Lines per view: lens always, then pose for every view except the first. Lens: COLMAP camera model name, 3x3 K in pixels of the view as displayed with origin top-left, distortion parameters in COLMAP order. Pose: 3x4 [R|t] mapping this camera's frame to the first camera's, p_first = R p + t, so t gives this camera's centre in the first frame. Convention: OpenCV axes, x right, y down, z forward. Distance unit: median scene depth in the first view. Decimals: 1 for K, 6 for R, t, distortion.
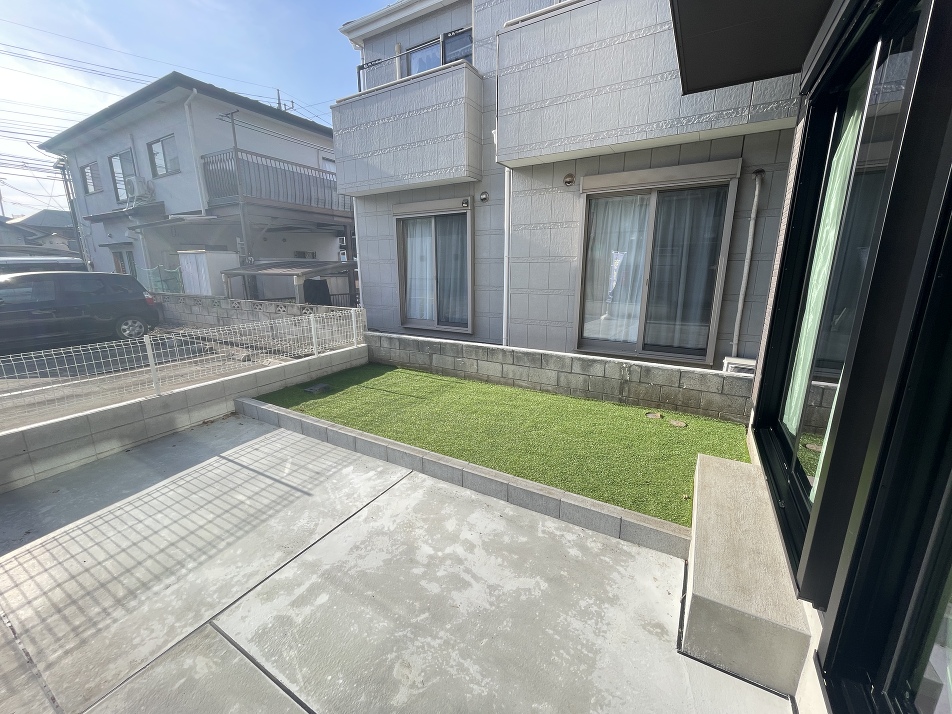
lens RADIAL K [[384.7, 0, 476.0], [0, 384.7, 357.0], [0, 0, 1]] dist [-0.001627, -0.000590]
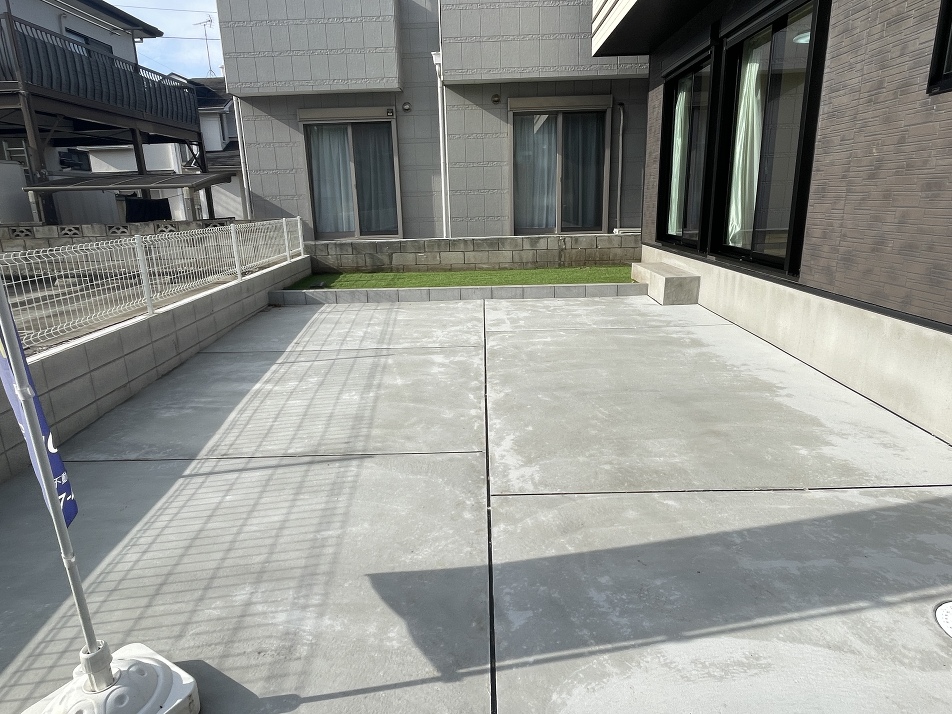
lens RADIAL K [[628.6, 0, 476.5], [0, 628.6, 381.7], [0, 0, 1]] dist [-0.002675, -0.003840]
pose [[0.861762, -0.155671, 0.482839, -0.892365], [0.143366, 0.987690, 0.062562, 0.295035], [-0.486634, 0.015310, 0.873472, -0.703570]]
